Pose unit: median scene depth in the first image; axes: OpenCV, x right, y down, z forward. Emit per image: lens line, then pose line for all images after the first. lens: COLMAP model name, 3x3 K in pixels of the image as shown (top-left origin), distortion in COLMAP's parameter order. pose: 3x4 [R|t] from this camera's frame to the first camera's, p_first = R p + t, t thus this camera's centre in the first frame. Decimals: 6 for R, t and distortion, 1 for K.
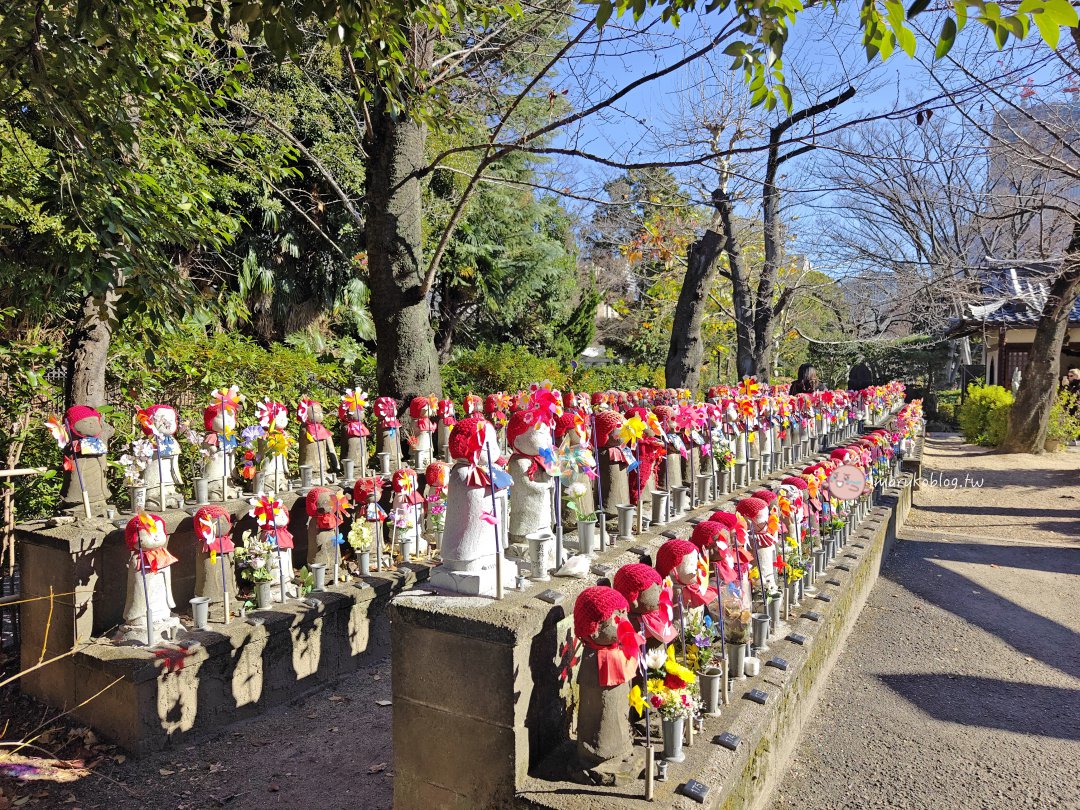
lens RADIAL K [[742.3, 0, 540.0], [0, 742.3, 405.0], [0, 0, 1]] dist [0.008800, -0.004347]
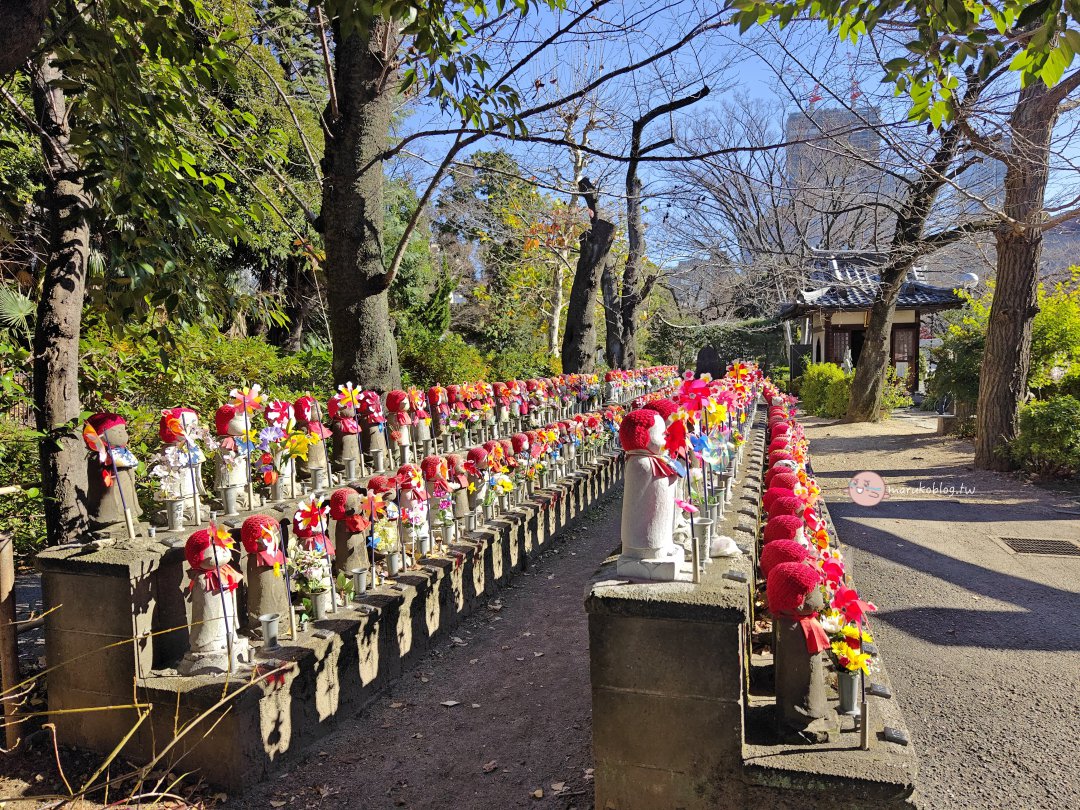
lens RADIAL K [[744.2, 0, 527.0], [0, 744.2, 409.7], [0, 0, 1]] dist [0.011530, -0.003063]
pose [[0.973436, -0.038335, 0.225728, -0.220533], [0.032643, 0.999049, 0.028899, -0.007746], [-0.226621, -0.020763, 0.973762, 0.018490]]
